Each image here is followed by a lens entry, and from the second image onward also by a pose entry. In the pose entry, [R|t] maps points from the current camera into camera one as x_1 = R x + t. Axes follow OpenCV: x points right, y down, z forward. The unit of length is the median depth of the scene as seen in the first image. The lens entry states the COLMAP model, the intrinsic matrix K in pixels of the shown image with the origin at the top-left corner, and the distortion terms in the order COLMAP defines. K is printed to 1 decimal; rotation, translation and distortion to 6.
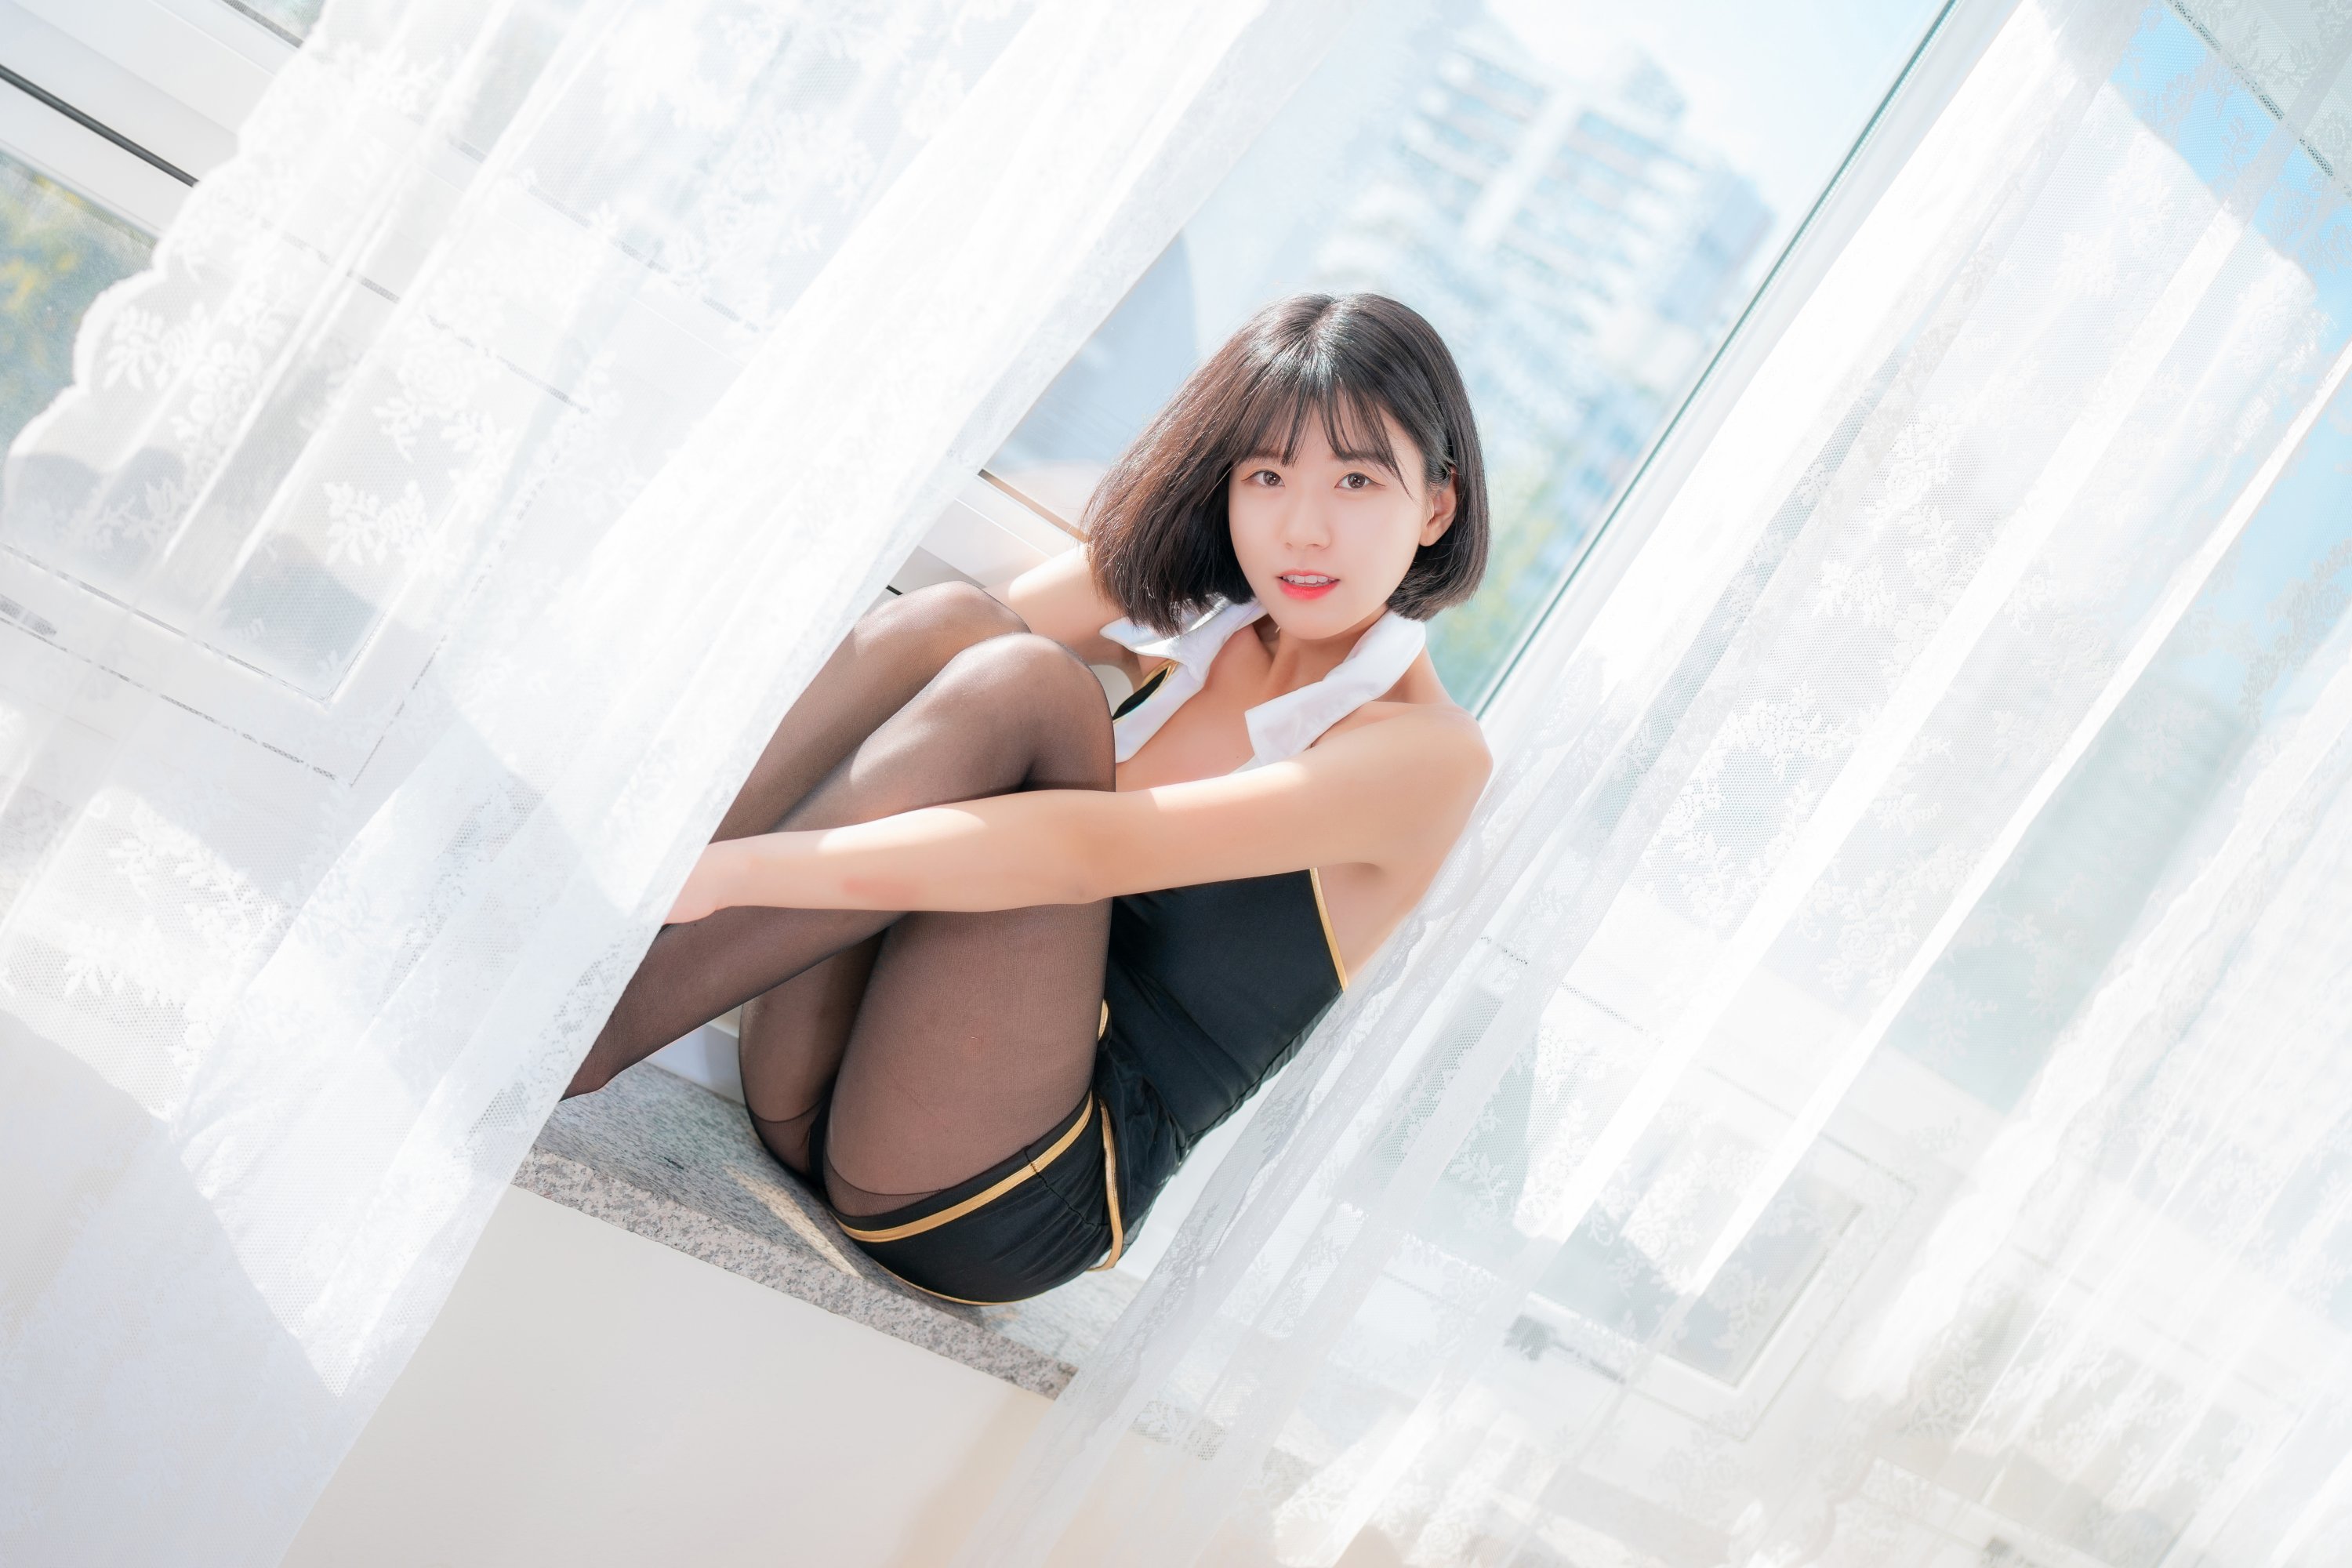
lens RADIAL K [[2878.3, 0, 1176.0], [0, 2878.3, 784.0], [0, 0, 1]] dist [-0.105261, 0.023313]
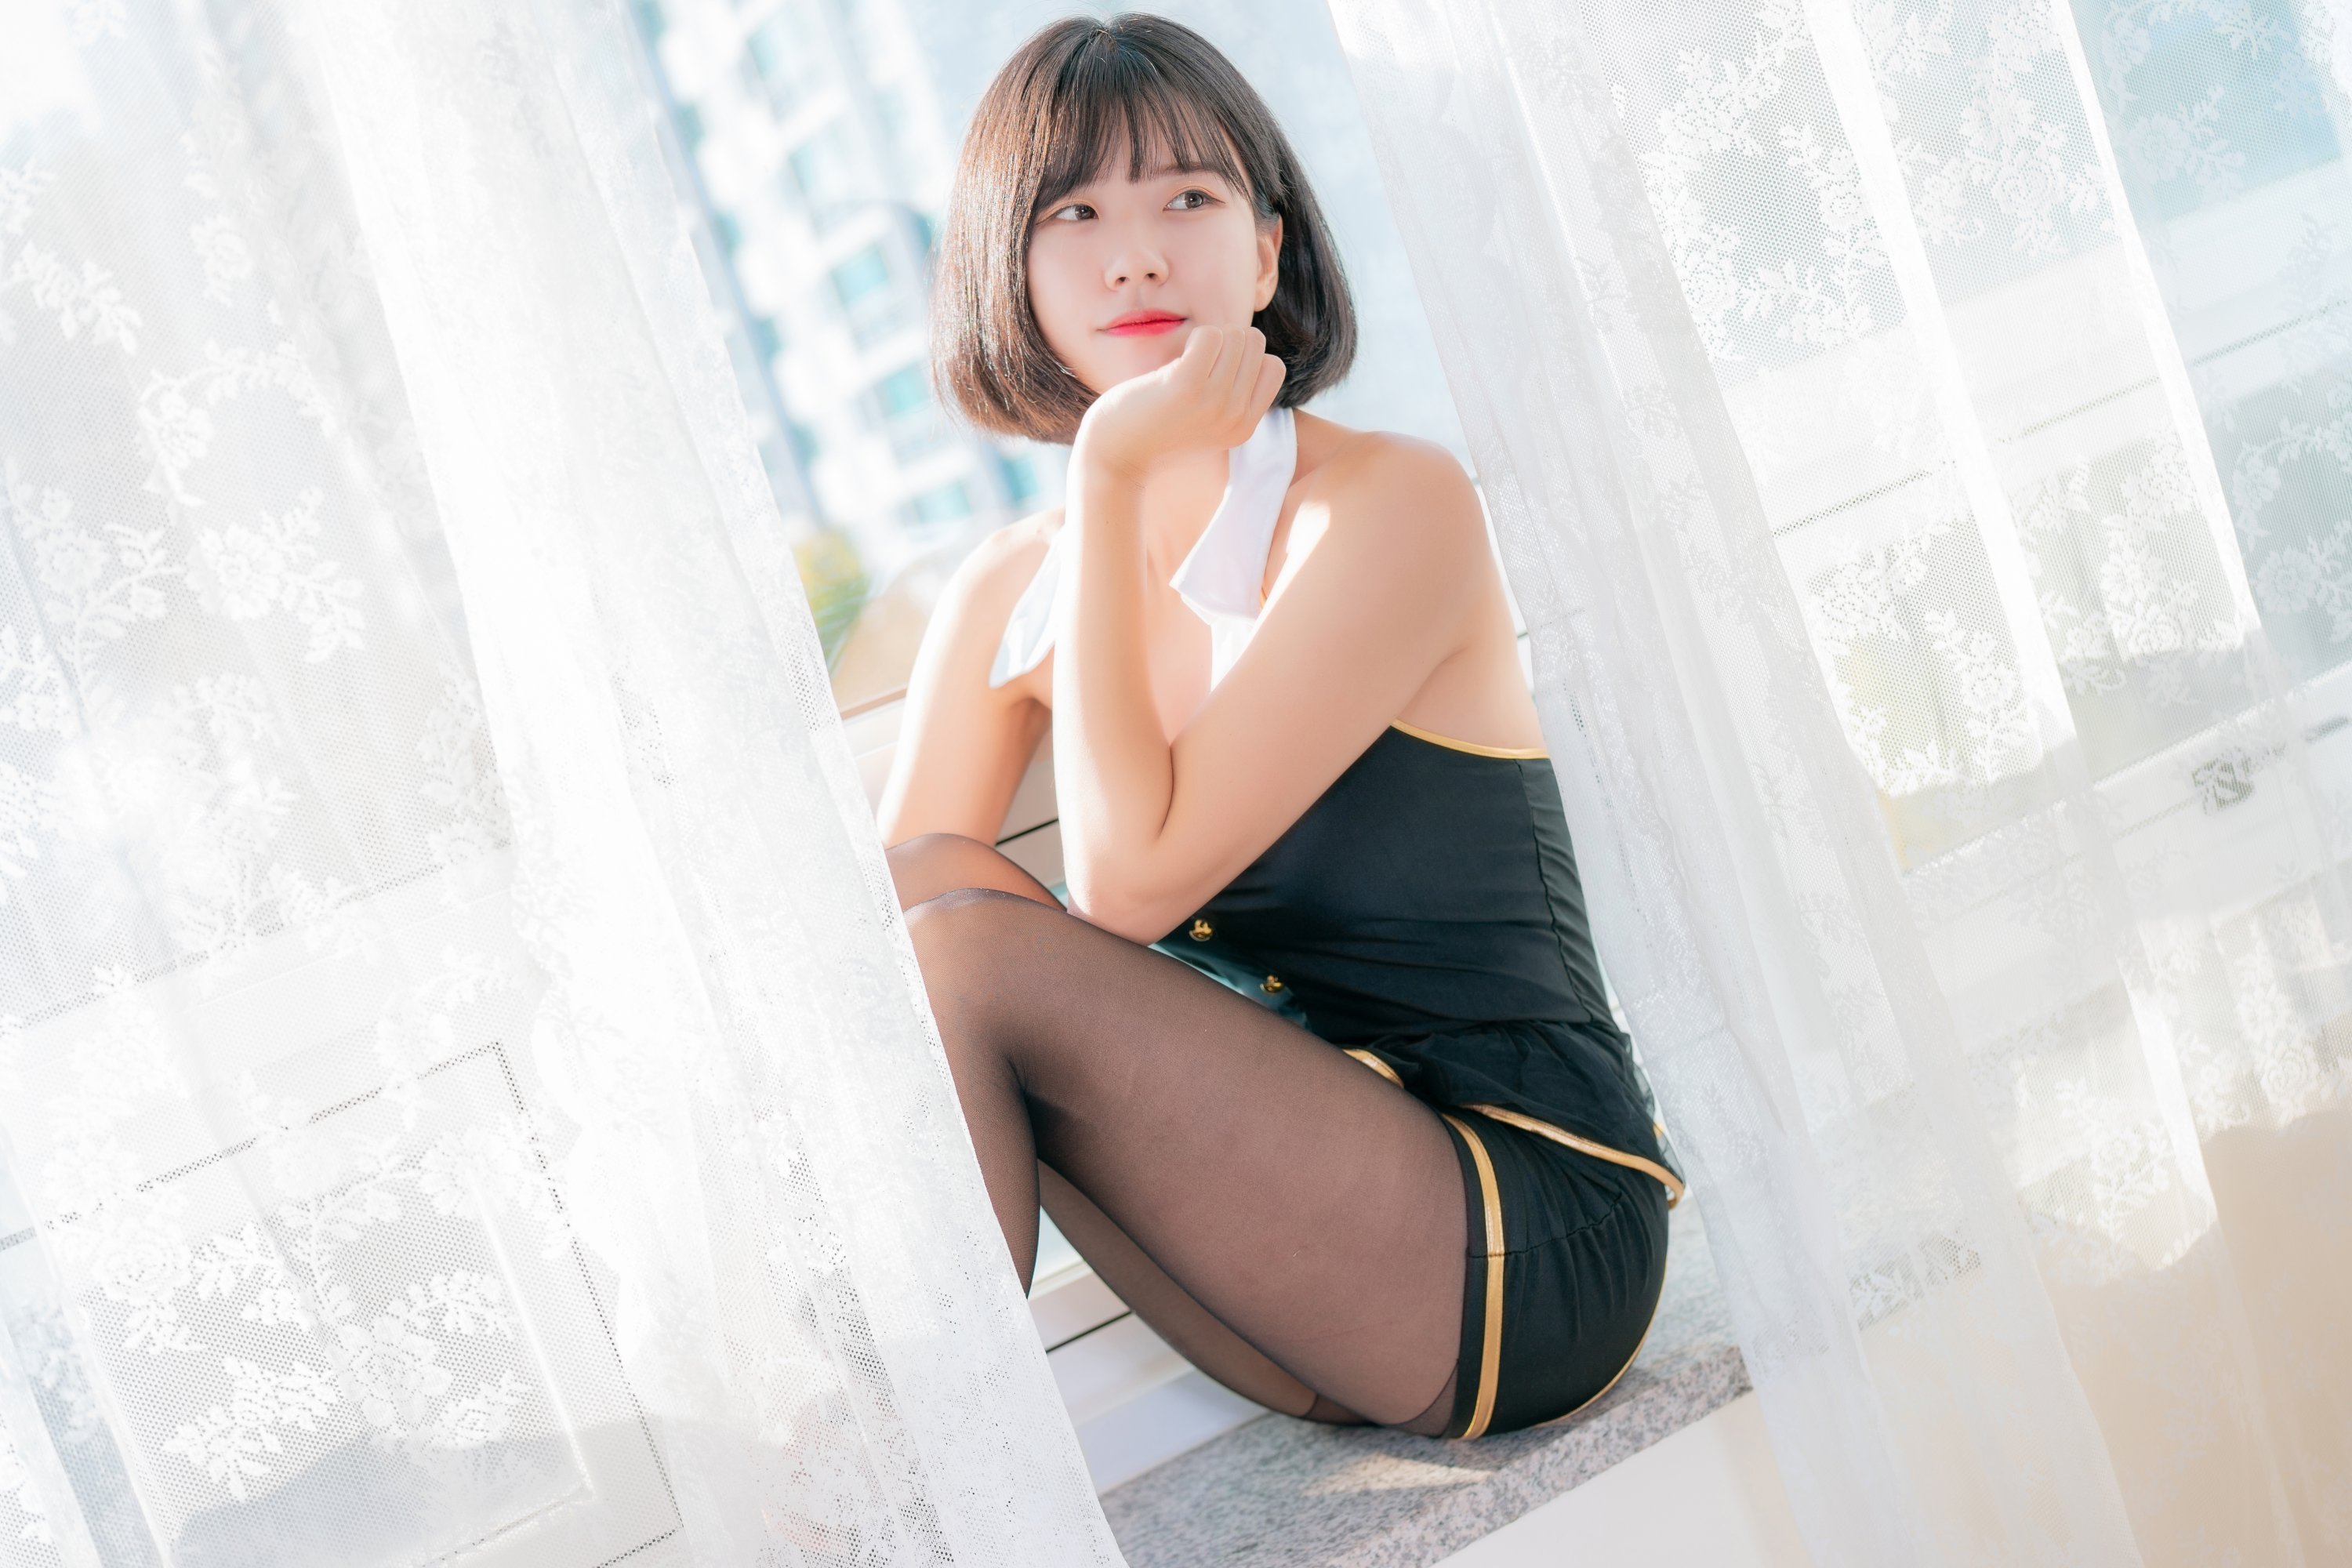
lens RADIAL K [[2878.3, 0, 1176.0], [0, 2878.3, 784.0], [0, 0, 1]] dist [-0.105261, 0.023313]
pose [[0.603452, -0.777987, -0.174878, 0.119982], [0.775650, 0.623574, -0.097582, 0.058286], [0.184967, -0.076759, 0.979742, 0.206707]]
